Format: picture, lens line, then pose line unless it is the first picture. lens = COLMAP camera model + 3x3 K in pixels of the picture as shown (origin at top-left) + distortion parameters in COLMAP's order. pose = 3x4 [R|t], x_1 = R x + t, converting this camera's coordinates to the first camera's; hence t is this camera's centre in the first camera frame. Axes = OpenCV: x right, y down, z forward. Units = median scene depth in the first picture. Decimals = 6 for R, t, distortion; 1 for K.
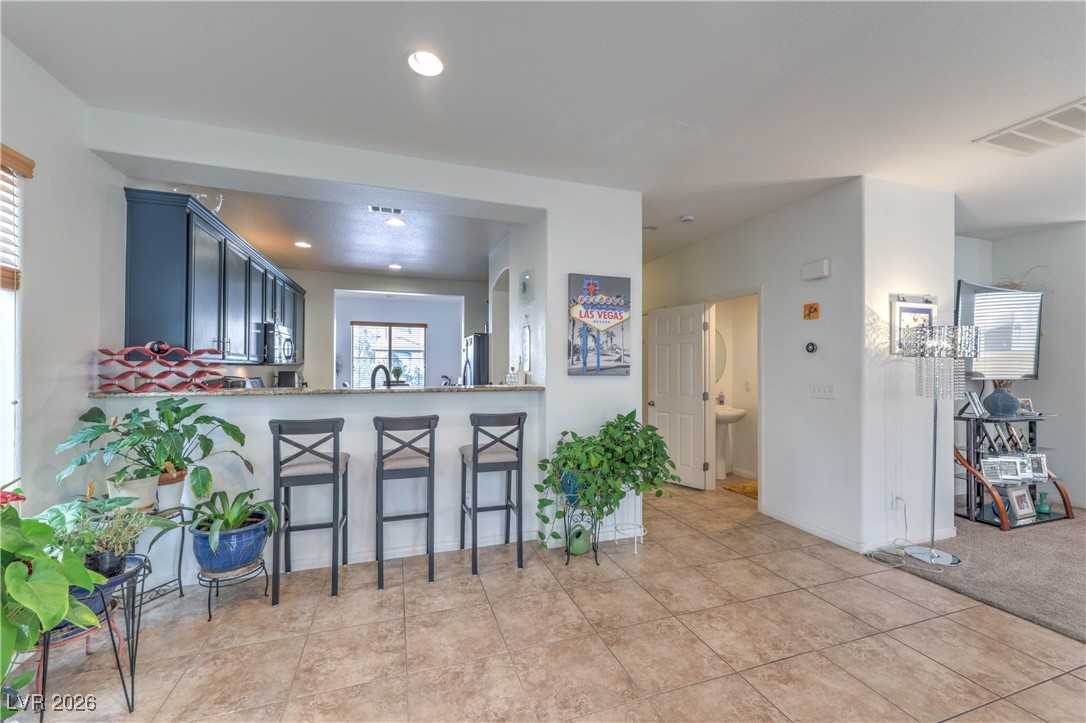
lens RADIAL K [[438.7, 0, 550.5], [0, 438.7, 362.4], [0, 0, 1]] dist [0.003072, 0.000485]
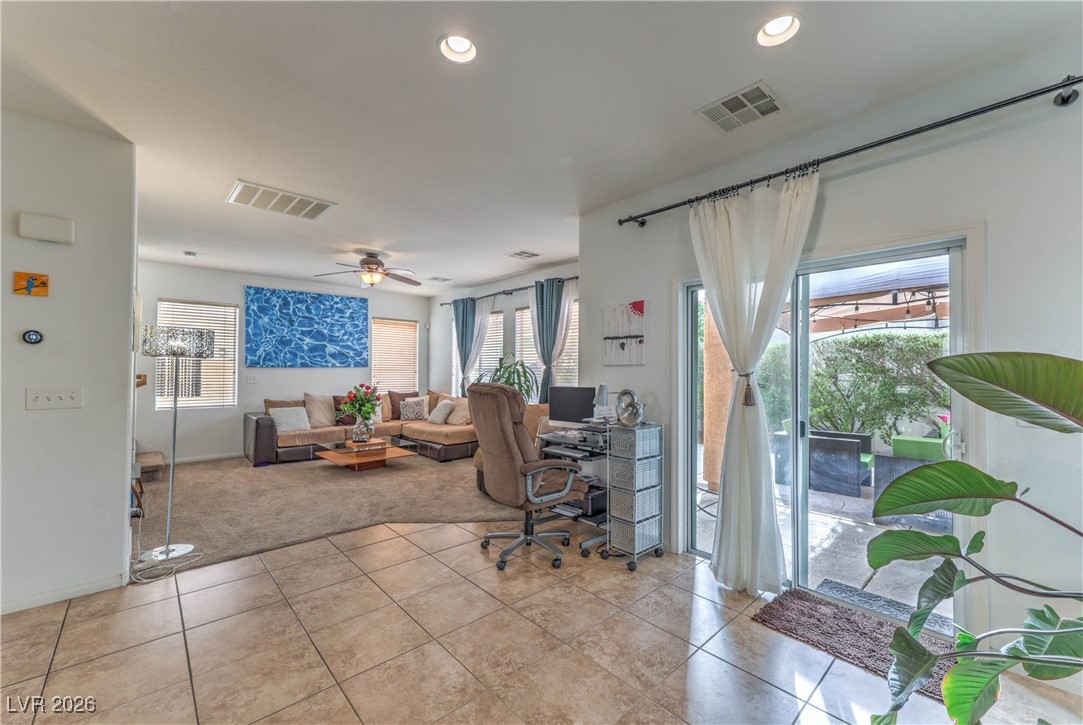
lens RADIAL K [[434.1, 0, 540.5], [0, 434.1, 365.3], [0, 0, 1]] dist [0.001773, 0.000151]
pose [[-0.394620, 0.004786, 0.918832, -0.387875], [-0.018673, 0.999738, -0.013227, 0.004806], [-0.918655, -0.022377, -0.394427, 0.600077]]
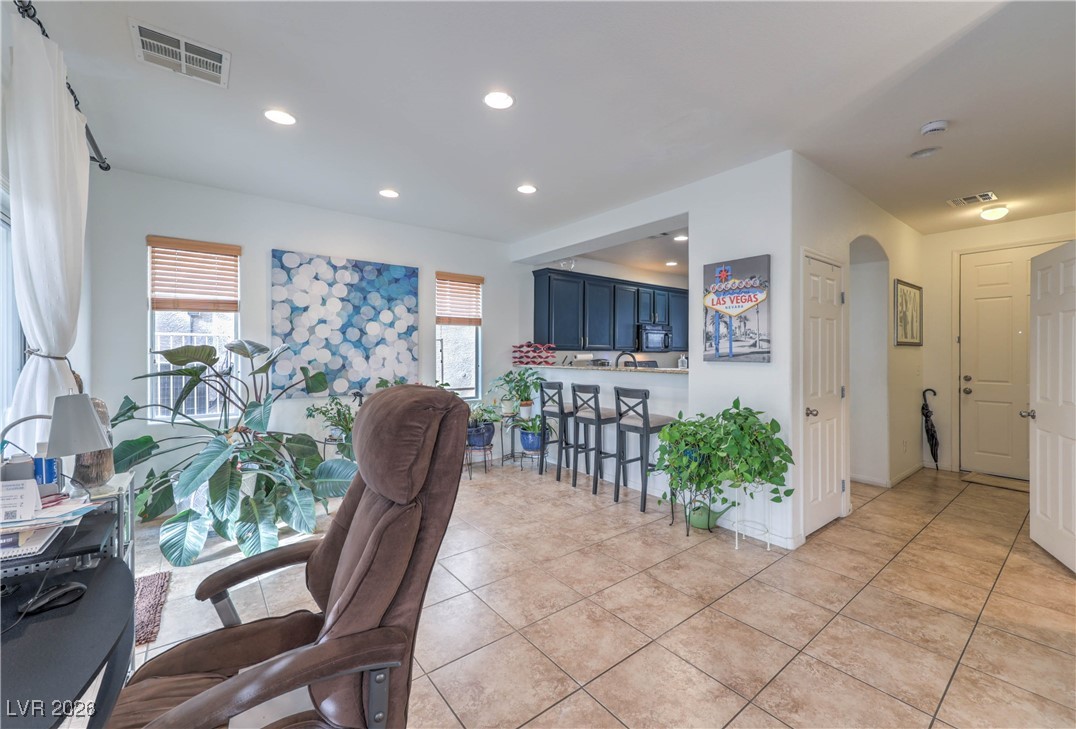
lens RADIAL K [[442.7, 0, 547.4], [0, 442.7, 352.0], [0, 0, 1]] dist [0.001401, 0.000223]
pose [[0.329466, -0.002337, -0.944164, 0.961851], [0.009629, 0.999953, 0.000884, 0.003110], [0.944118, -0.009382, 0.329473, 0.297689]]
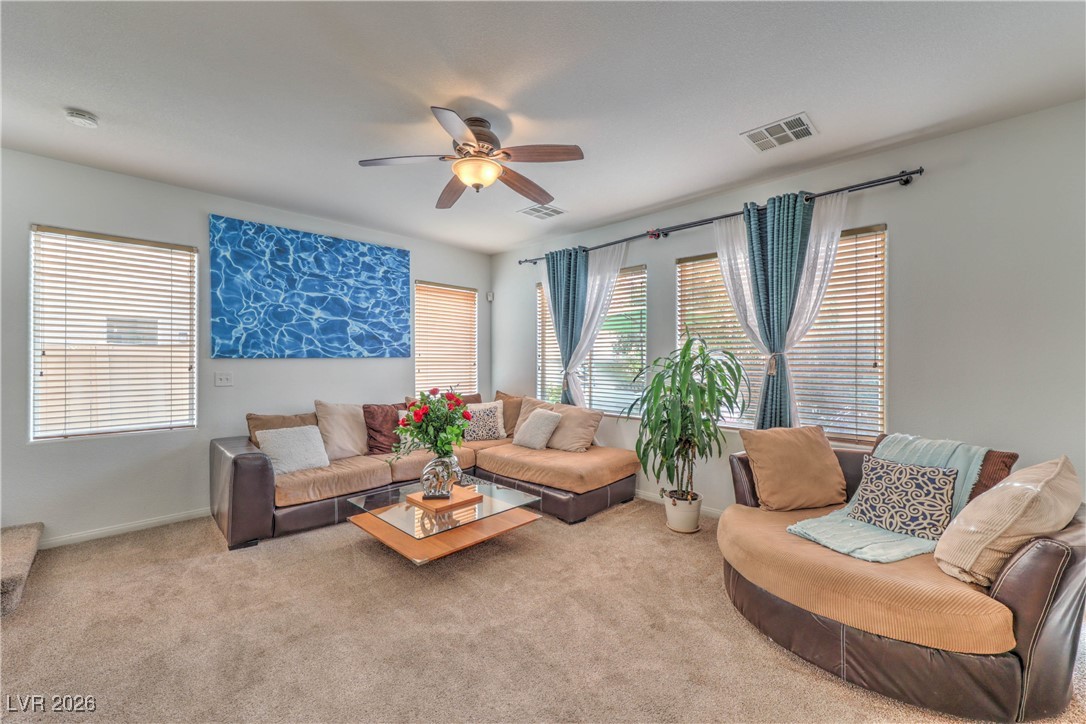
lens RADIAL K [[433.3, 0, 543.0], [0, 433.3, 362.0], [0, 0, 1]] dist [0.005844, 0.000141]
pose [[-0.438280, -0.008436, 0.898799, 0.616171], [-0.015645, 0.999876, 0.001756, 0.006937], [-0.898702, -0.013292, -0.438358, 0.784399]]
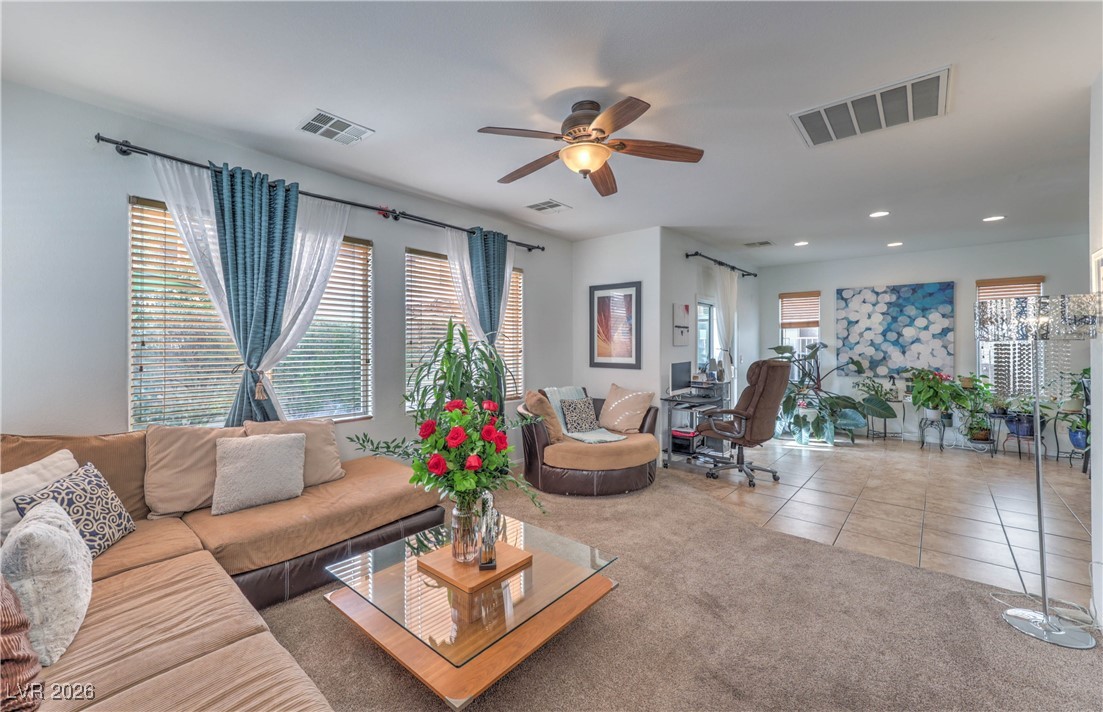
lens RADIAL K [[446.2, 0, 549.4], [0, 446.2, 345.1], [0, 0, 1]] dist [-0.001285, -0.000097]
pose [[-0.870016, -0.003403, -0.493011, 1.847157], [0.004004, 0.999894, -0.013968, 0.005522], [0.493007, -0.014126, -0.869911, 1.202576]]
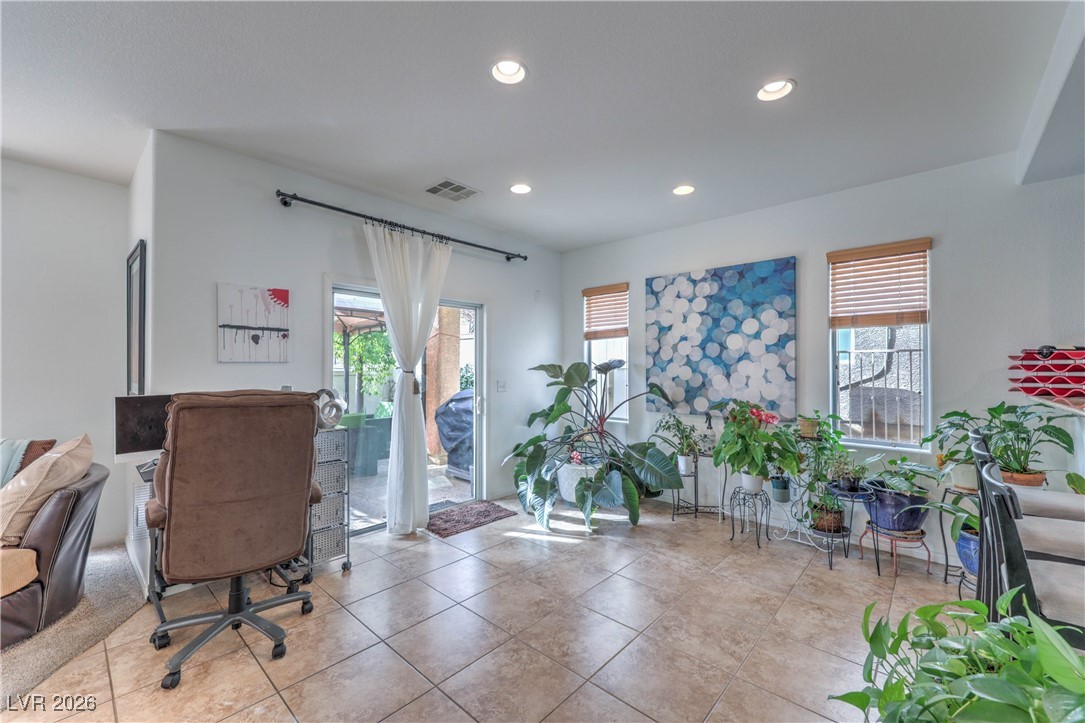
lens RADIAL K [[438.2, 0, 550.0], [0, 438.2, 362.4], [0, 0, 1]] dist [0.003072, 0.000485]
pose [[-0.876843, -0.010507, -0.480662, 0.458638], [0.002294, 0.999658, -0.026036, 0.011239], [0.480771, -0.023932, -0.876519, 1.072628]]
